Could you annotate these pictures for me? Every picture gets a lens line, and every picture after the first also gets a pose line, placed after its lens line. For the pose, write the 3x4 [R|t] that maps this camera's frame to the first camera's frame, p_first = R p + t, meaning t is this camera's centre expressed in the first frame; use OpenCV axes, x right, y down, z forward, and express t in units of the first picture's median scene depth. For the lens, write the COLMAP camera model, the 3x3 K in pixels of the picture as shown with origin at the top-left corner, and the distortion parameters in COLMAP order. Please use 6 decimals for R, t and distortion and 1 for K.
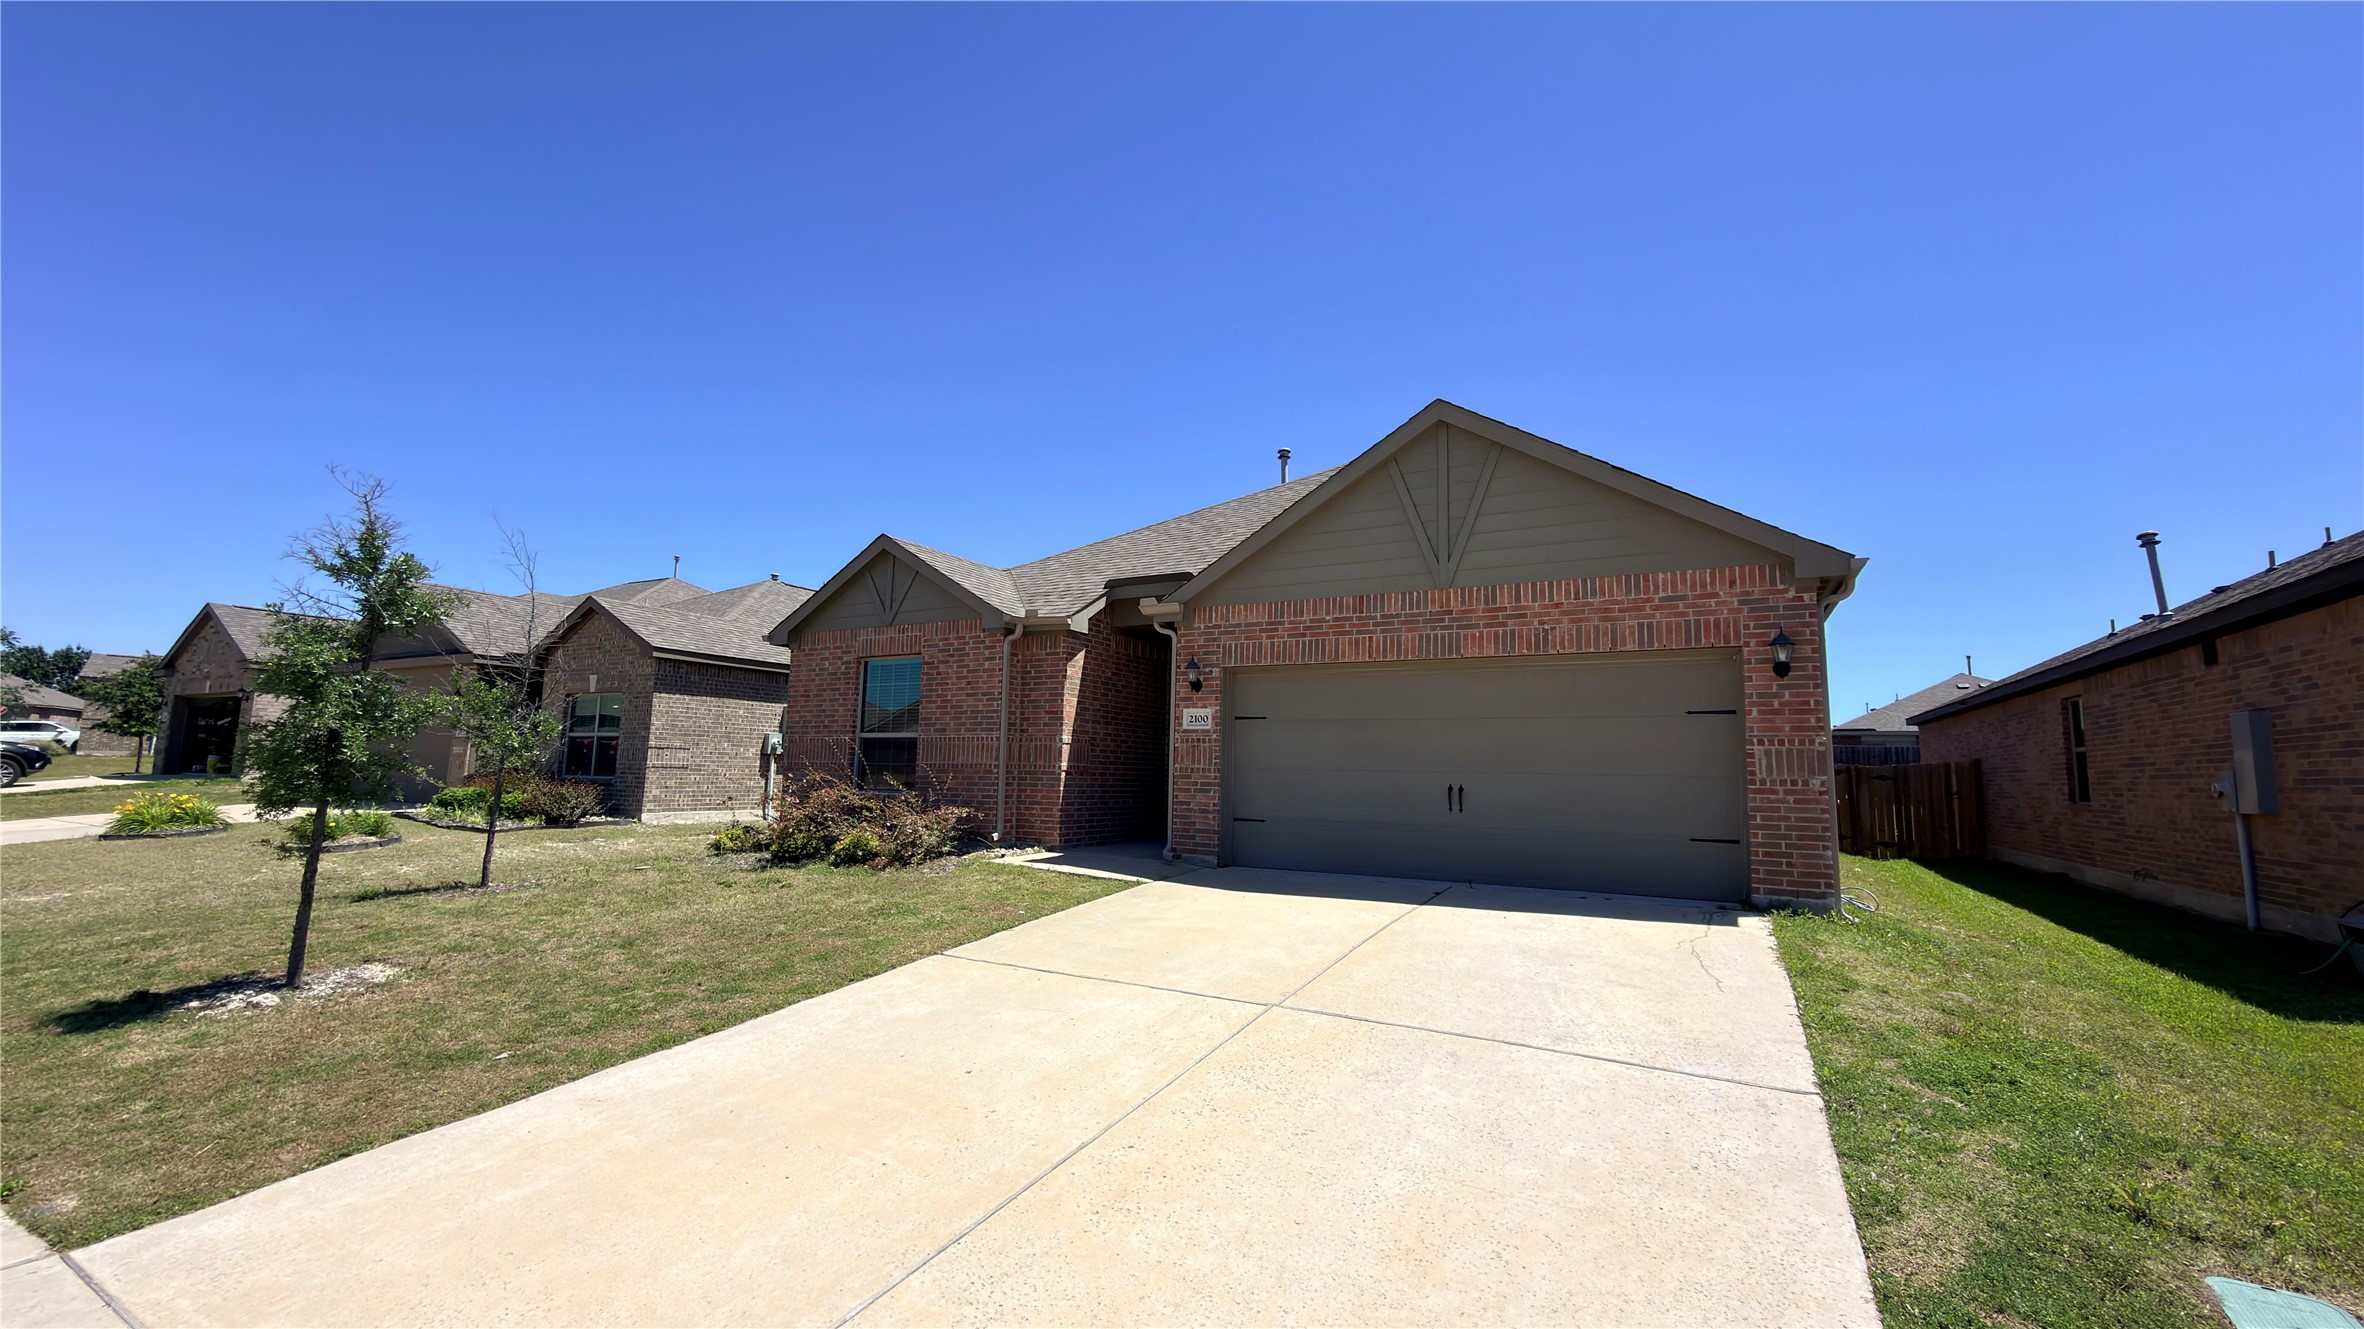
lens RADIAL K [[944.0, 0, 1182.0], [0, 944.0, 664.5], [0, 0, 1]] dist [-0.001386, 0.000351]
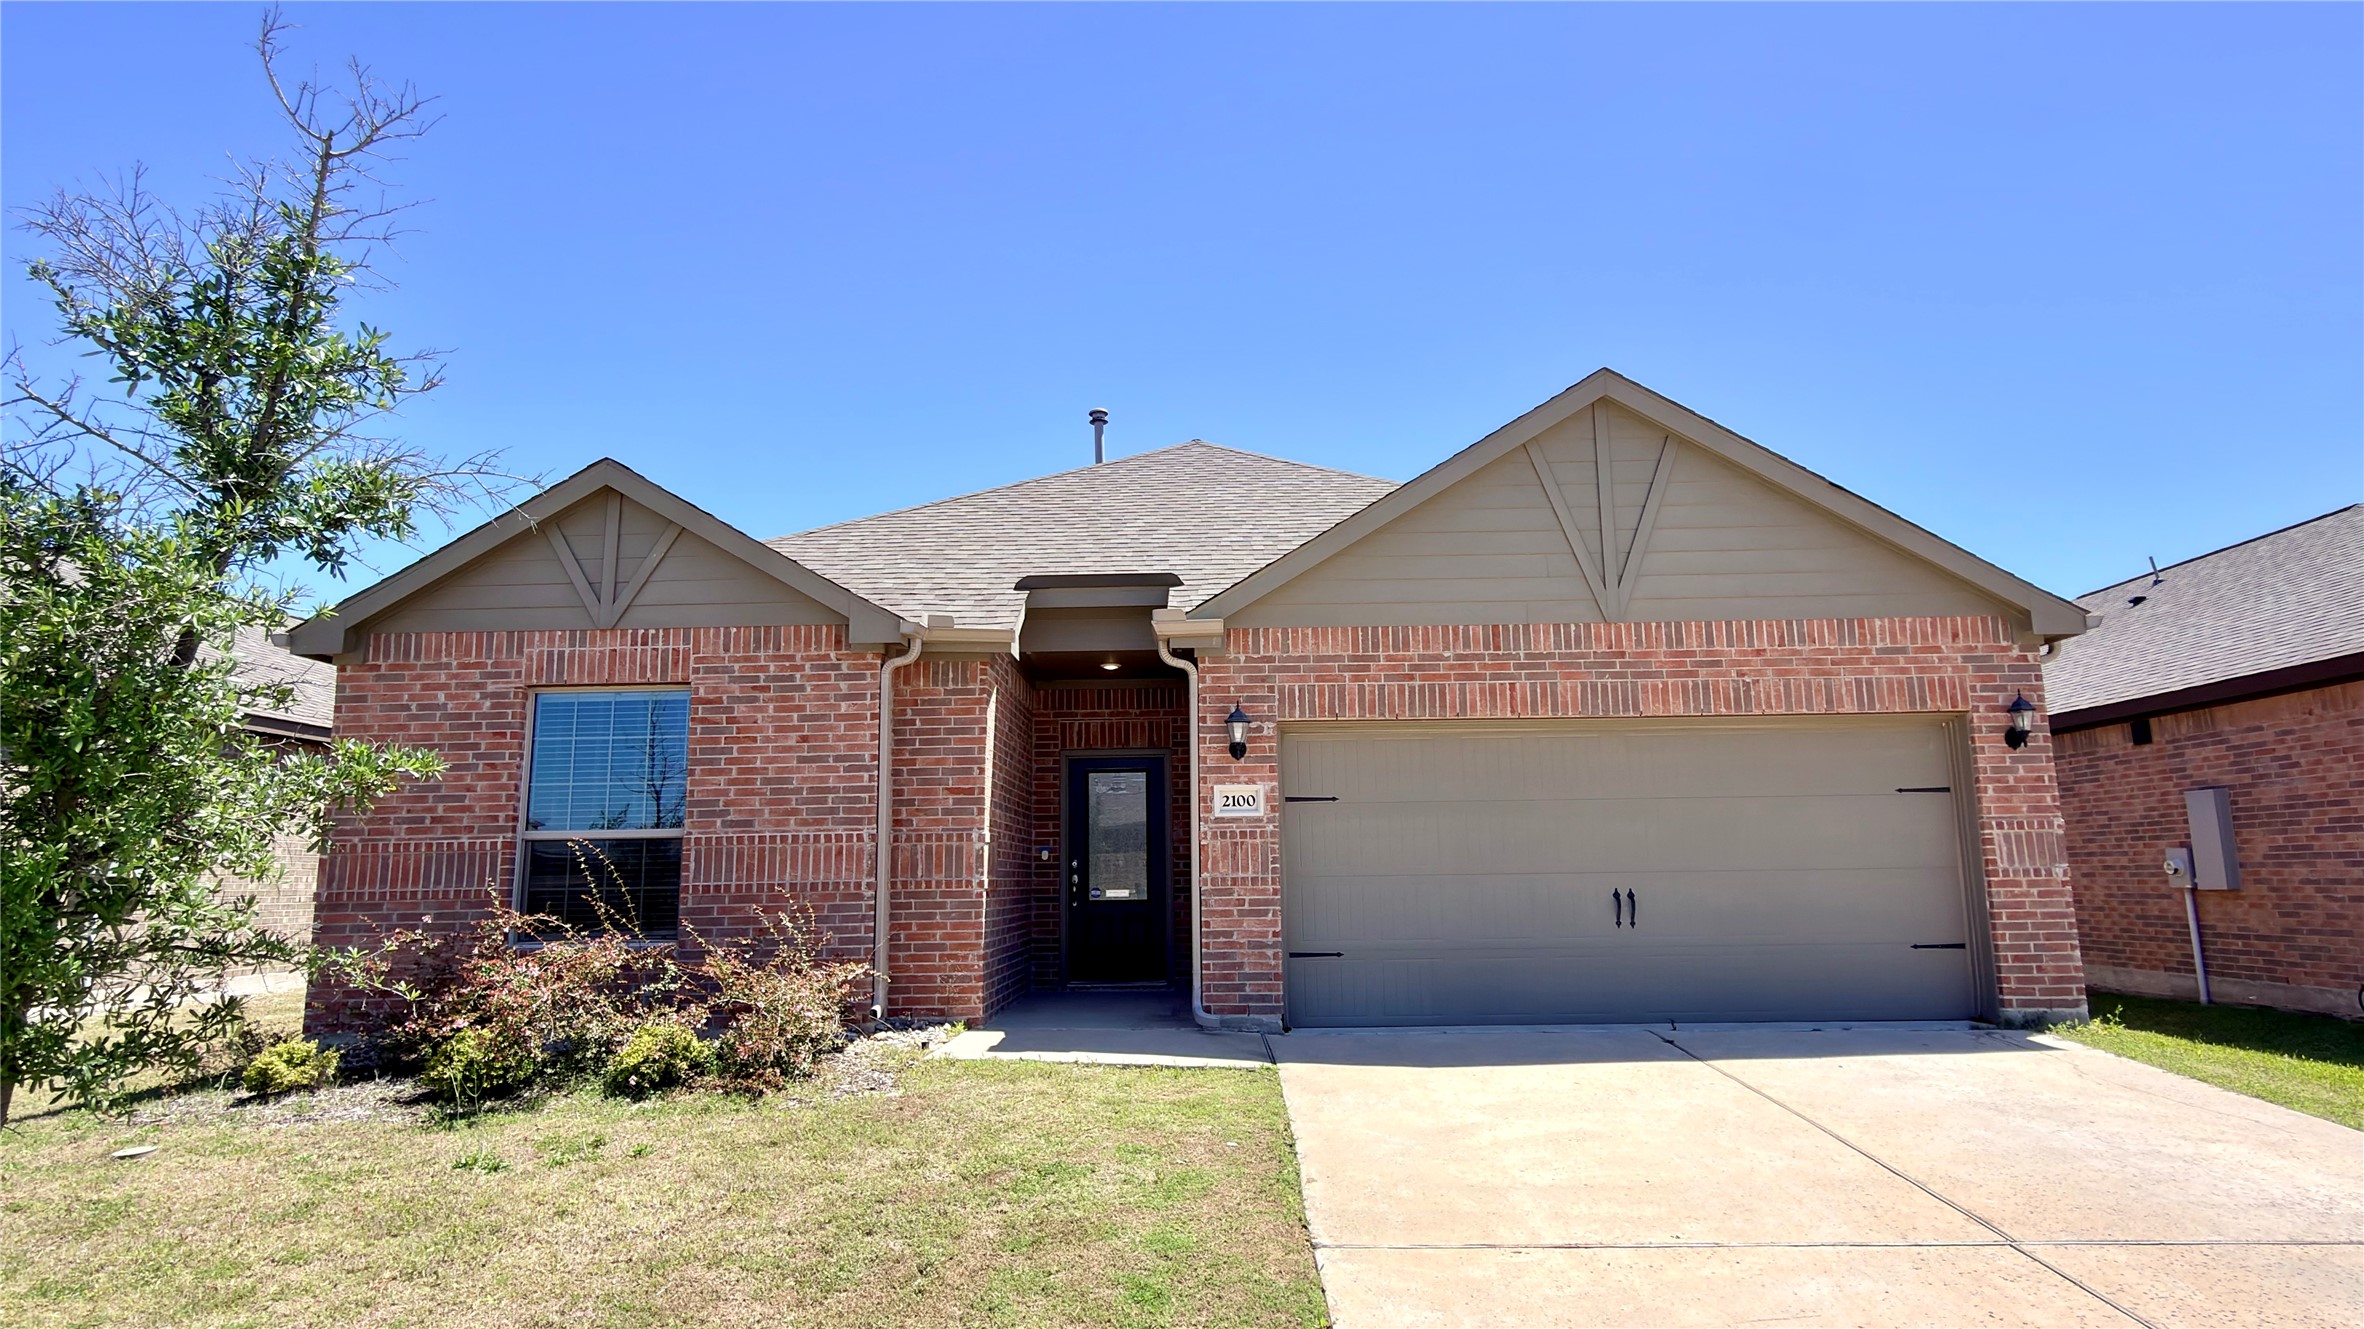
lens RADIAL K [[1272.6, 0, 1182.0], [0, 1272.6, 664.5], [0, 0, 1]] dist [-0.002366, 0.000350]
pose [[0.882627, 0.046253, 0.467794, -0.496015], [-0.022972, 0.998202, -0.055355, 0.015924], [-0.469513, 0.038111, 0.882103, 0.288756]]
